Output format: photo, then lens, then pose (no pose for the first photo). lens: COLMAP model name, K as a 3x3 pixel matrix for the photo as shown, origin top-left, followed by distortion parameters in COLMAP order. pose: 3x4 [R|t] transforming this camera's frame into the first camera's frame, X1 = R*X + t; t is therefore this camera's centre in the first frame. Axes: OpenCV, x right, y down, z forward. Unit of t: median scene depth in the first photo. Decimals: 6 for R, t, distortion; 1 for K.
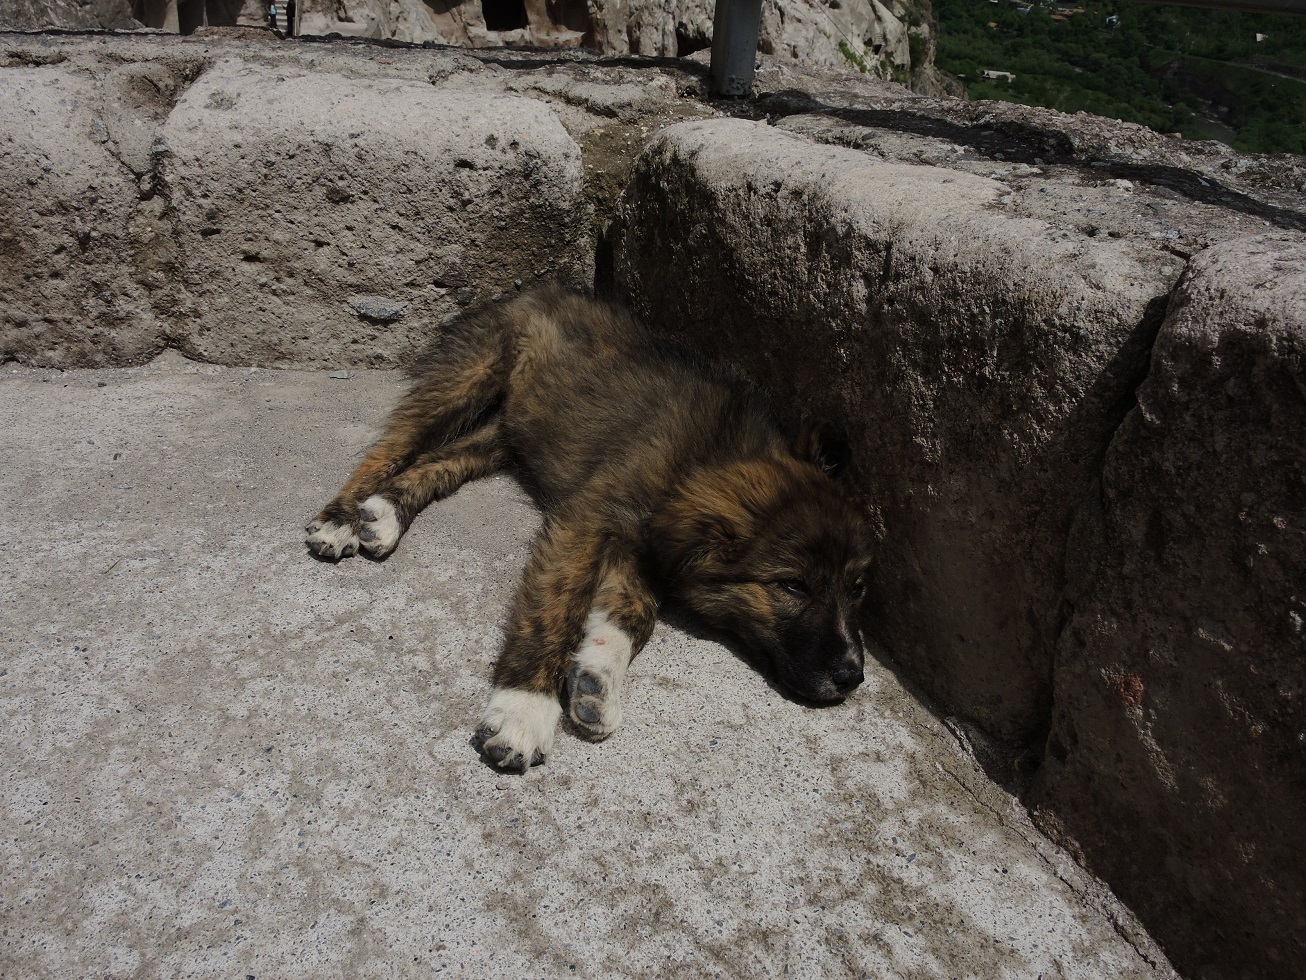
lens RADIAL K [[1092.4, 0, 648.2], [0, 1092.4, 485.7], [0, 0, 1]] dist [-0.032741, -0.064477]
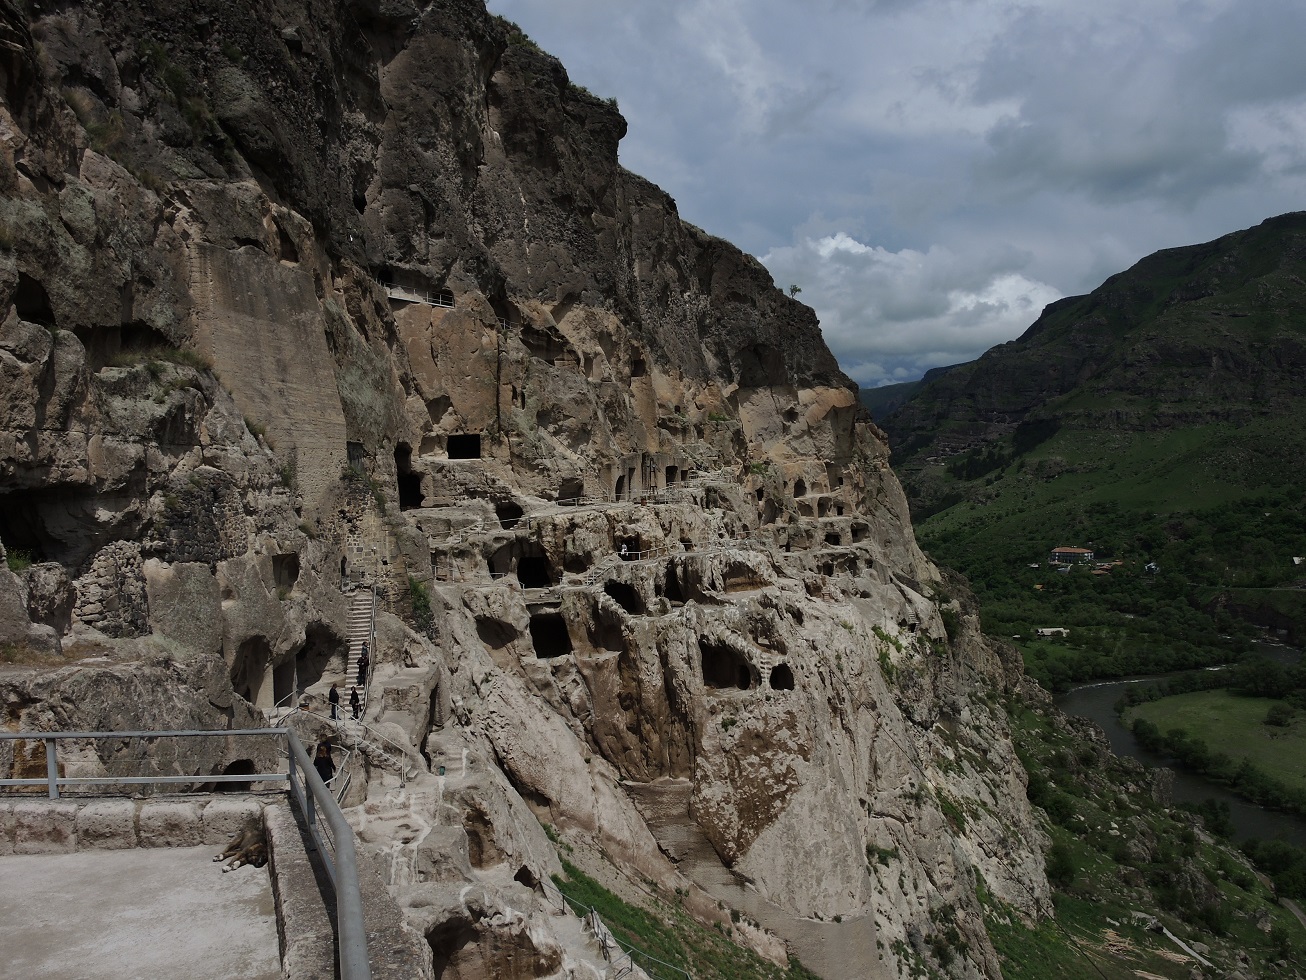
lens RADIAL K [[1092.4, 0, 647.8], [0, 1092.4, 489.3], [0, 0, 1]] dist [-0.032741, -0.064477]
pose [[0.992407, -0.112080, -0.050654, 0.036517], [0.071342, 0.860031, -0.505230, 0.019672], [0.100191, 0.497780, 0.861497, -0.070402]]
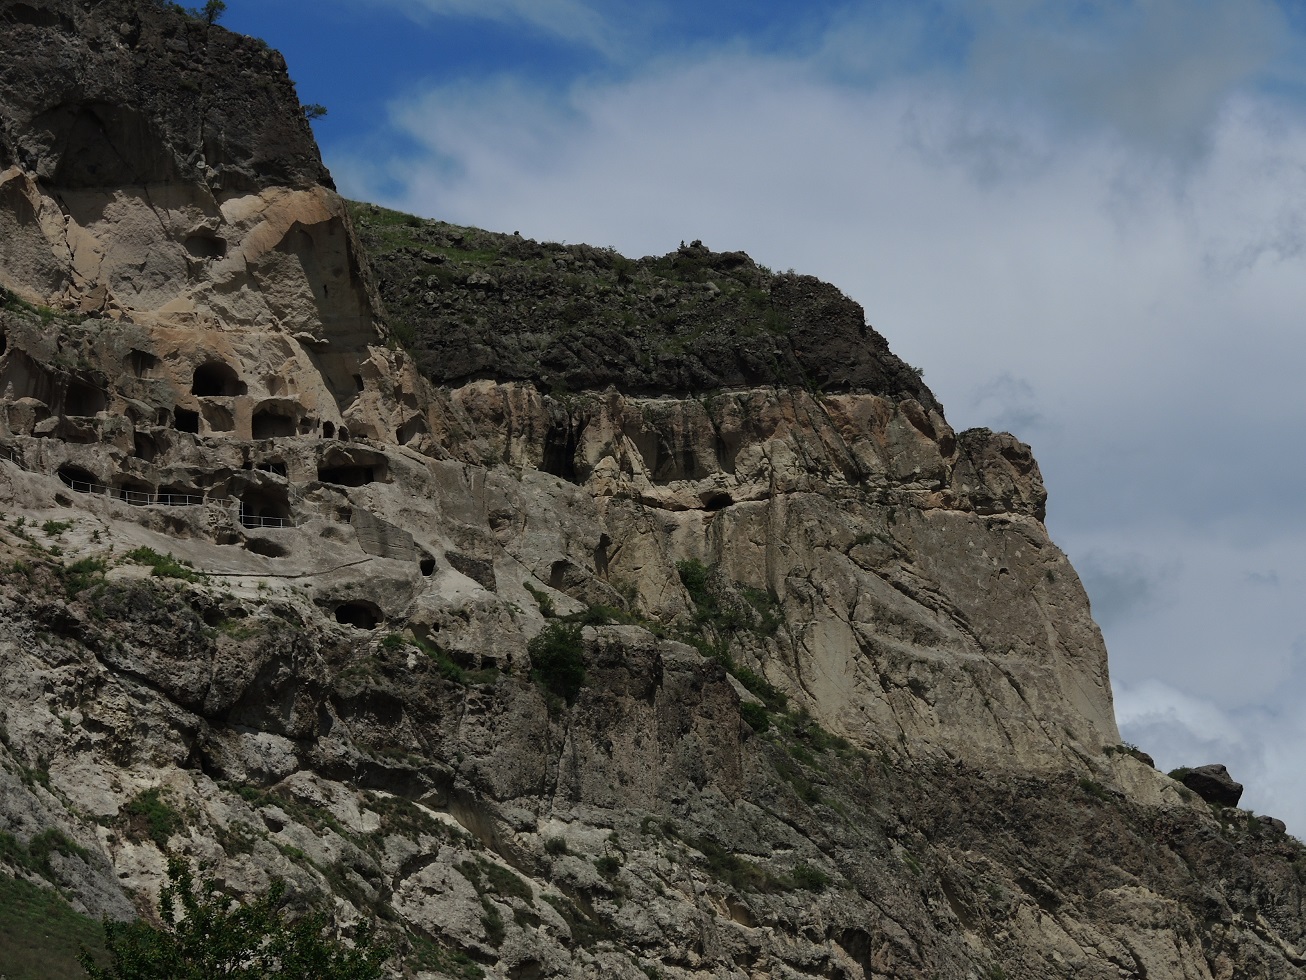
lens RADIAL K [[4460.4, 0, 652.6], [0, 4460.4, 490.6], [0, 0, 1]] dist [0.569991, 0.000000]
pose [[0.910914, -0.198412, -0.361759, 2.207763], [-0.106390, 0.734183, -0.670564, 1.985805], [0.398645, 0.649314, 0.647668, -0.849650]]
